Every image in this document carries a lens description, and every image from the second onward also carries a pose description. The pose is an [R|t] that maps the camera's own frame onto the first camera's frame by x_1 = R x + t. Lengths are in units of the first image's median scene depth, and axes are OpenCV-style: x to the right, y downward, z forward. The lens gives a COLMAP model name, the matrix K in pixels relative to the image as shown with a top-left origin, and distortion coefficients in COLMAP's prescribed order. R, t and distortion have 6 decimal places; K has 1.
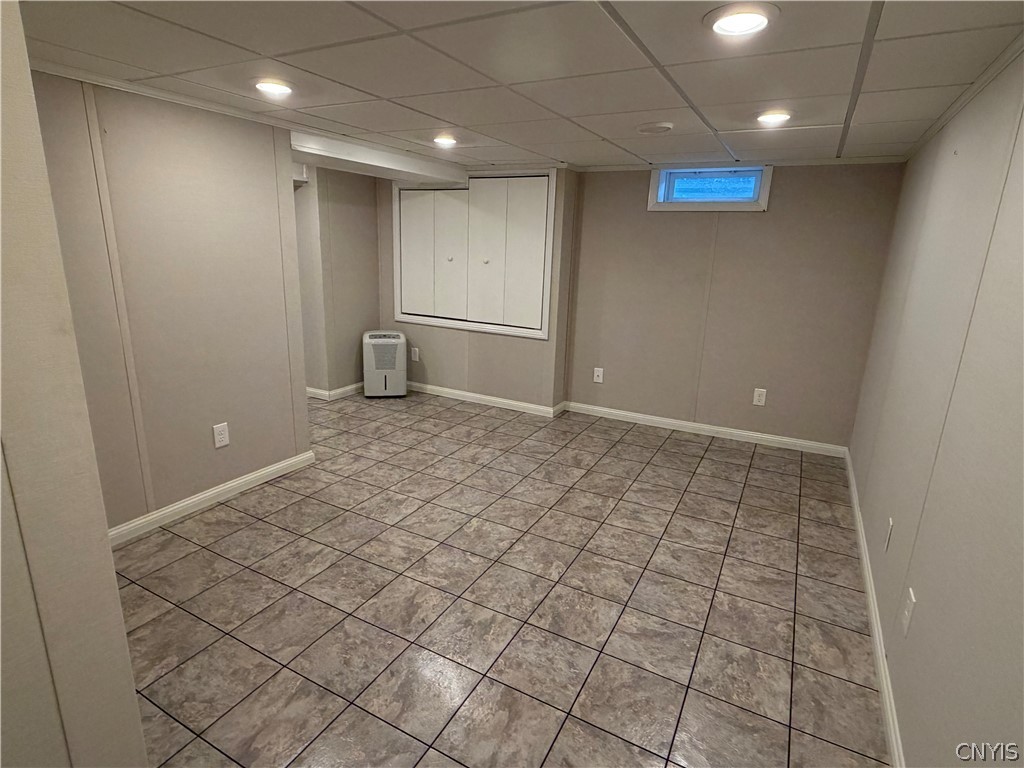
lens RADIAL K [[542.3, 0, 511.0], [0, 542.3, 382.2], [0, 0, 1]] dist [-0.000325, -0.000093]
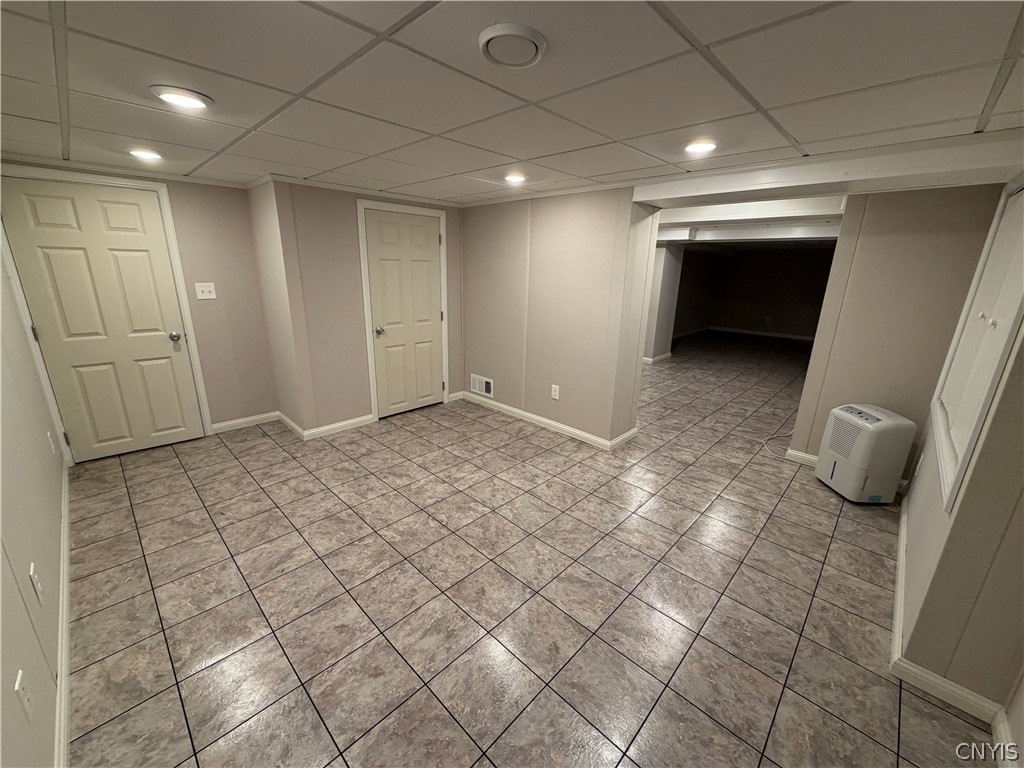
lens RADIAL K [[405.9, 0, 509.8], [0, 405.9, 385.0], [0, 0, 1]] dist [-0.001675, 0.000176]
pose [[-0.267651, 0.234035, -0.934661, 0.744357], [-0.274770, 0.911232, 0.306852, -0.299553], [0.923507, 0.338946, -0.179586, 1.229788]]
